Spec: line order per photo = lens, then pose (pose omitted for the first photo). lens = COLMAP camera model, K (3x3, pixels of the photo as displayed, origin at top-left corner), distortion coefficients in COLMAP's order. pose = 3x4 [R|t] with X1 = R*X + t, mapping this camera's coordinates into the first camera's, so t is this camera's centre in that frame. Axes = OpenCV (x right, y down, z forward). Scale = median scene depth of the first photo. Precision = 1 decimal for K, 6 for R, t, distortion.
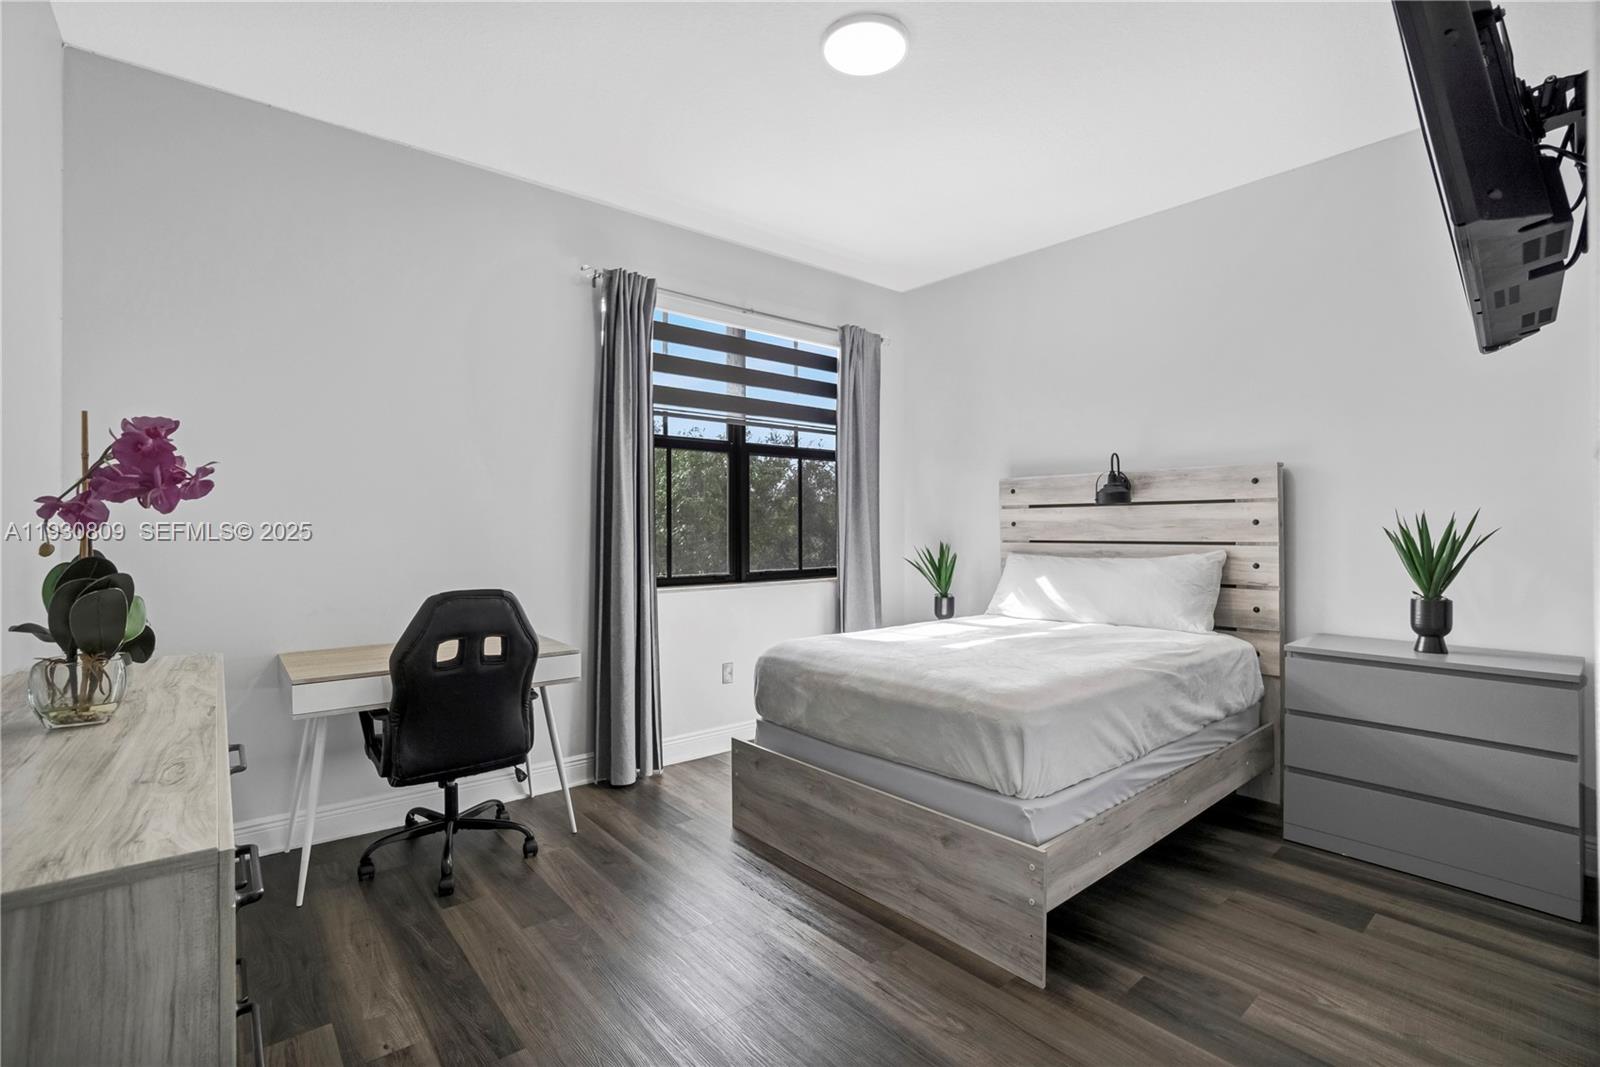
lens RADIAL K [[711.6, 0, 798.5], [0, 711.6, 538.8], [0, 0, 1]] dist [-0.078777, 0.026843]
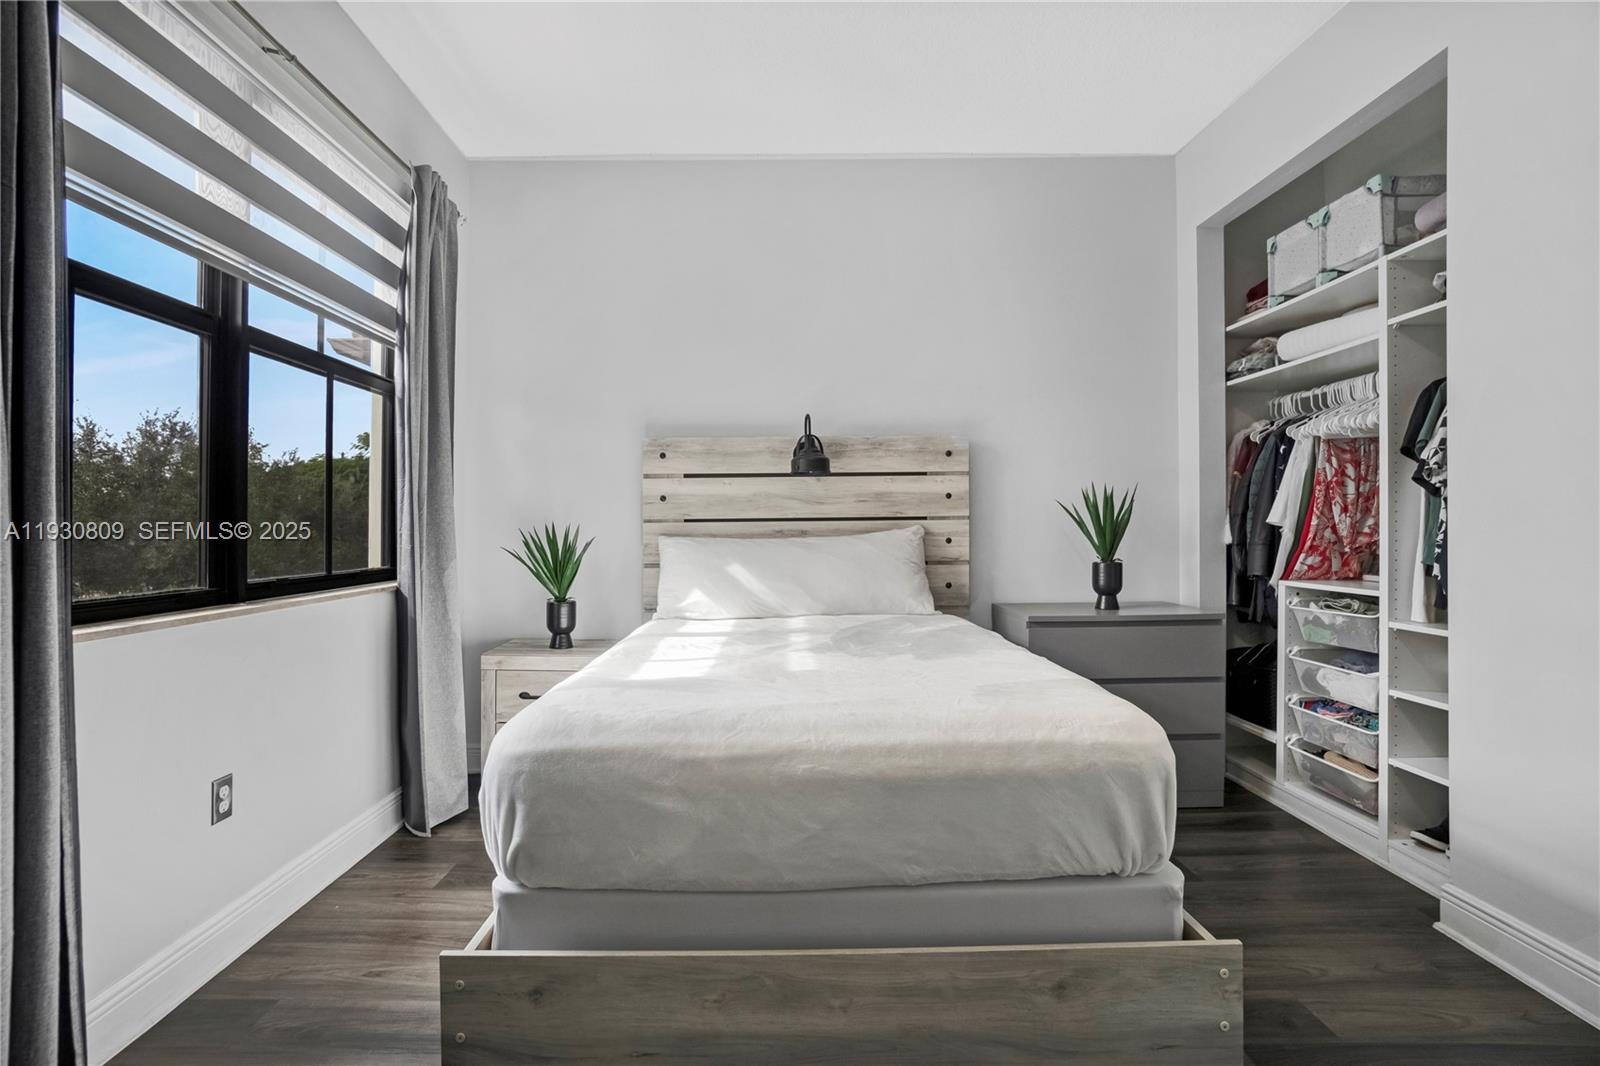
lens RADIAL K [[719.1, 0, 793.7], [0, 719.1, 532.0], [0, 0, 1]] dist [-0.028563, 0.000120]
pose [[0.645687, -0.010269, 0.763533, -0.250537], [0.018240, 0.999832, -0.001977, 0.024524], [-0.763384, 0.015203, 0.645766, 0.496497]]
